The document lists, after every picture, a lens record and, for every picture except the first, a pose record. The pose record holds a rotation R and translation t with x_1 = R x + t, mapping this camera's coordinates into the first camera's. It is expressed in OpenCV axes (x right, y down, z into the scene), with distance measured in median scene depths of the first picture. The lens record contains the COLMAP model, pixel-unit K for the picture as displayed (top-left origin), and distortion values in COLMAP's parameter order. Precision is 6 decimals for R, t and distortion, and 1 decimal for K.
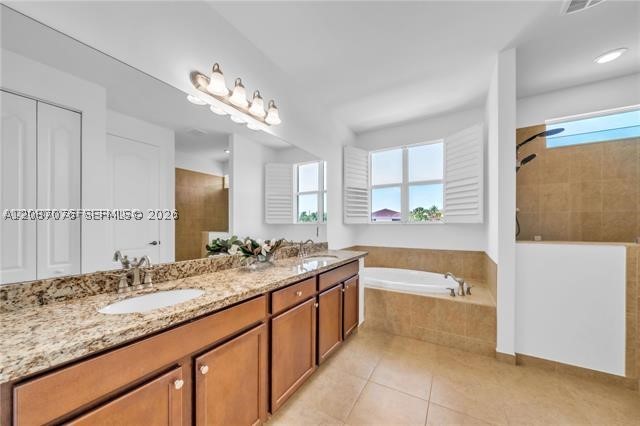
lens RADIAL K [[228.8, 0, 320.5], [0, 228.8, 225.0], [0, 0, 1]] dist [0.001126, 0.000014]
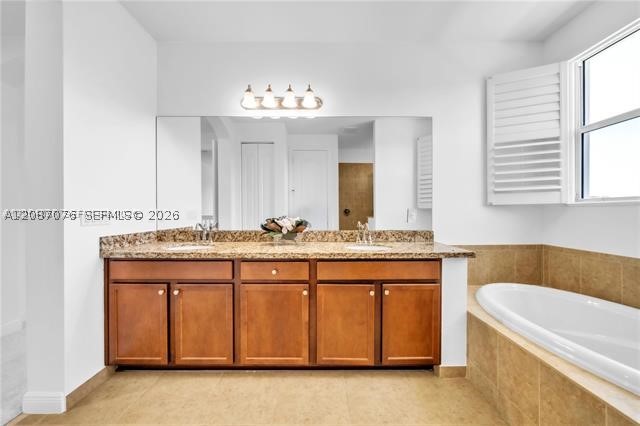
lens RADIAL K [[228.5, 0, 320.0], [0, 228.5, 213.0], [0, 0, 1]] dist [-0.001521, -0.000106]
pose [[0.509589, 0.005459, -0.860400, 0.531650], [-0.002847, 0.999985, 0.004658, 0.019874], [0.860413, 0.000076, 0.509597, 0.395658]]
